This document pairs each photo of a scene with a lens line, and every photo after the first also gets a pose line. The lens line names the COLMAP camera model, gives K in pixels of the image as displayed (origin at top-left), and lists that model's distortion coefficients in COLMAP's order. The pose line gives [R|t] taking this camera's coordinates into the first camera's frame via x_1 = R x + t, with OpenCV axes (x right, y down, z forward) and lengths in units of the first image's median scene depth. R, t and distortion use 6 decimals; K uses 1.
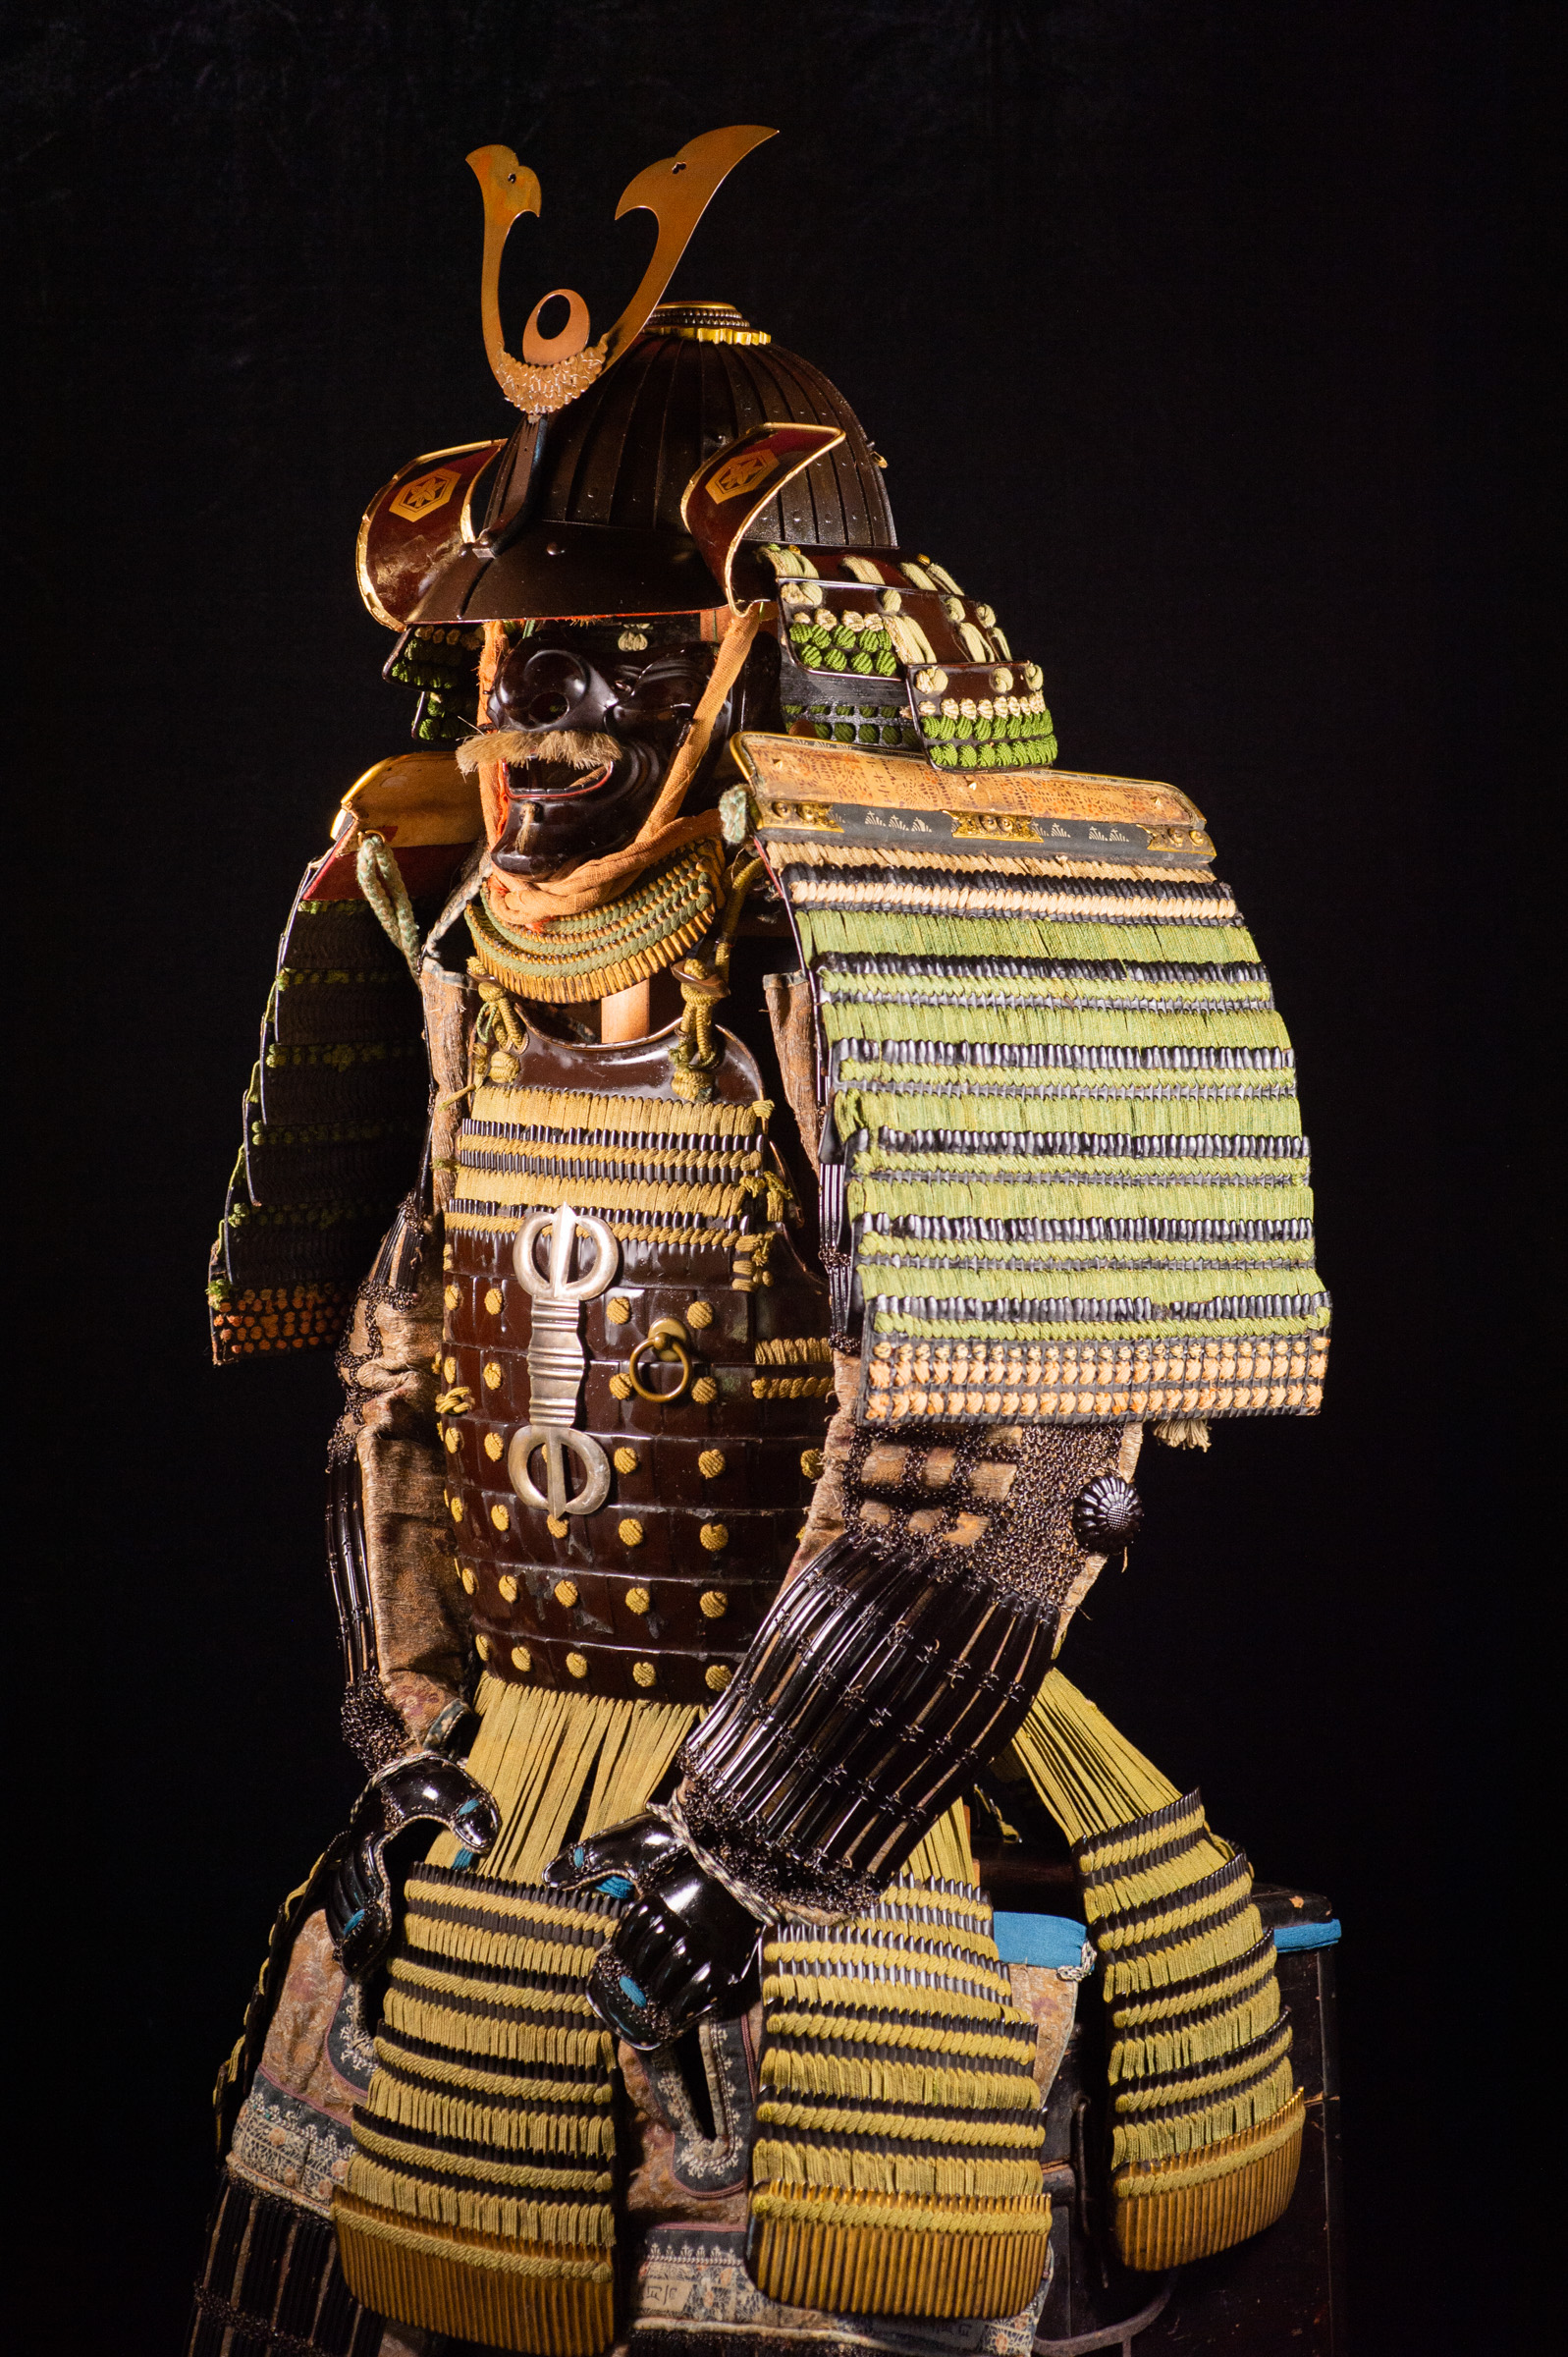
lens RADIAL K [[6839.2, 0, 784.0], [0, 6839.2, 1178.5], [0, 0, 1]] dist [0.208253, 0.932832]
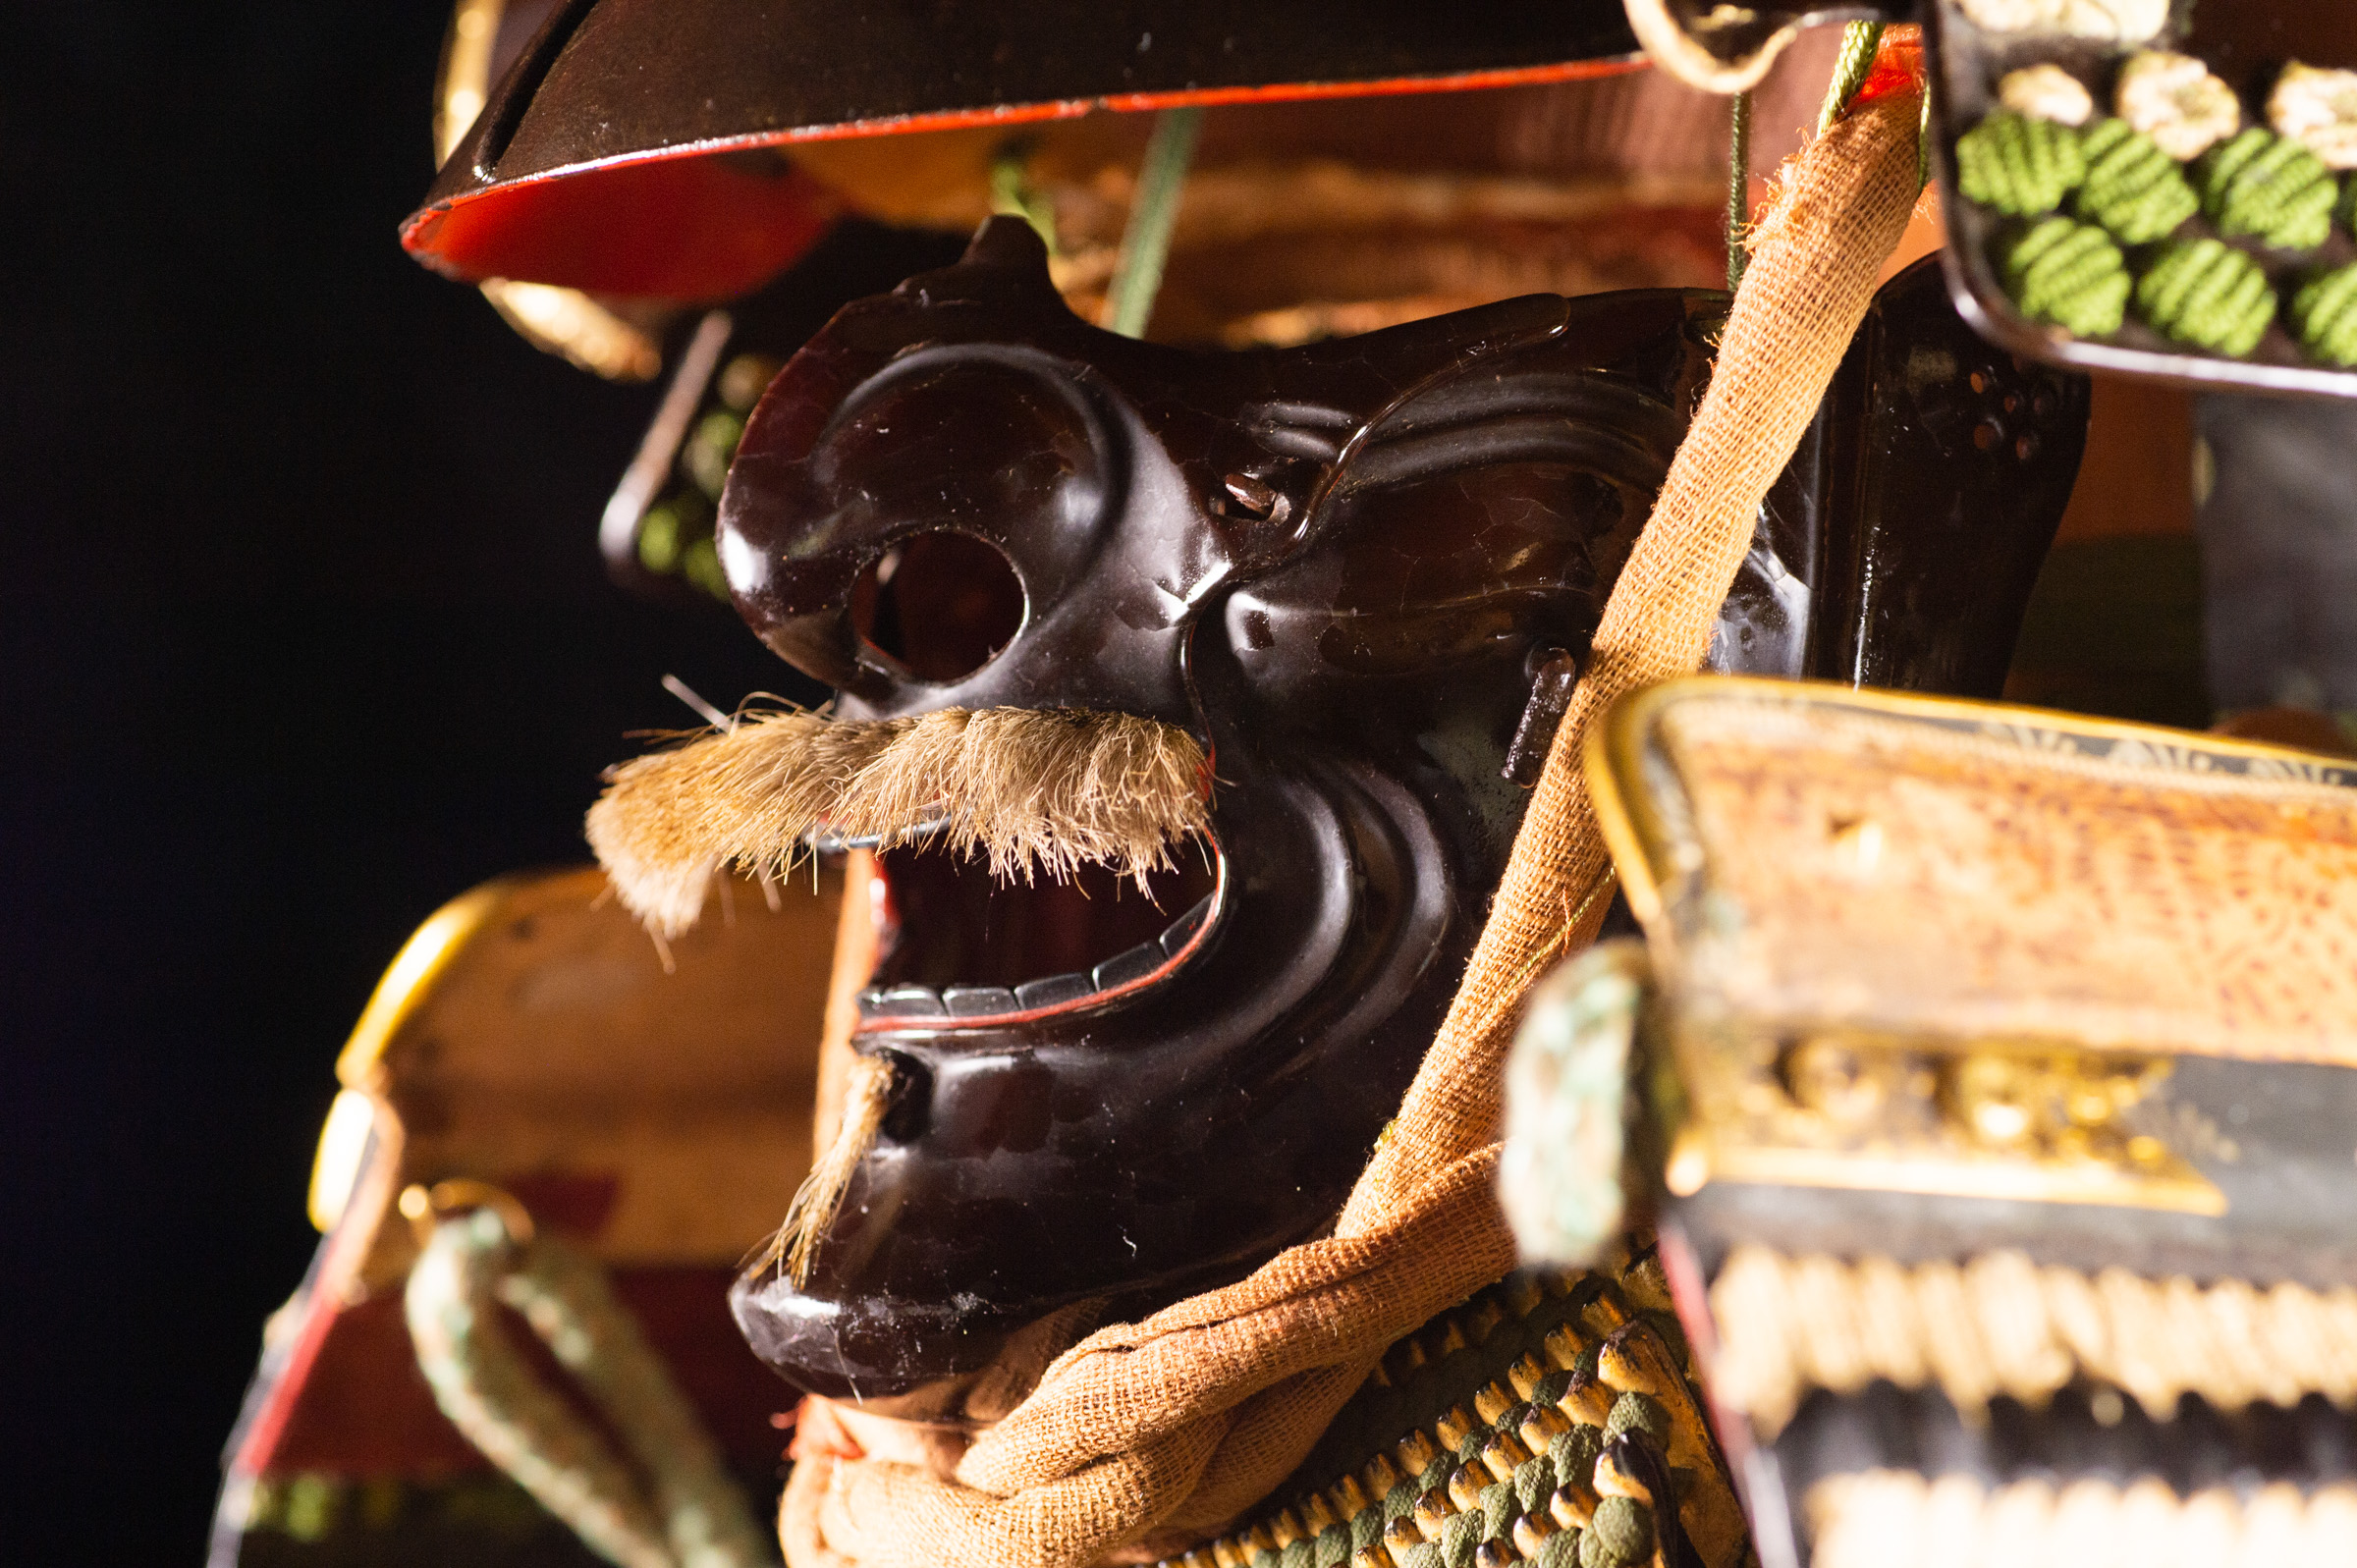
lens RADIAL K [[6839.2, 0, 1271.8], [0, 6839.2, 747.0], [0, 0, 1]] dist [0.208253, 0.932832]
pose [[0.955508, -0.008517, -0.294843, 0.038314], [-0.025359, 0.993510, -0.110879, -0.040898], [0.293874, 0.113422, 0.949091, 0.798123]]
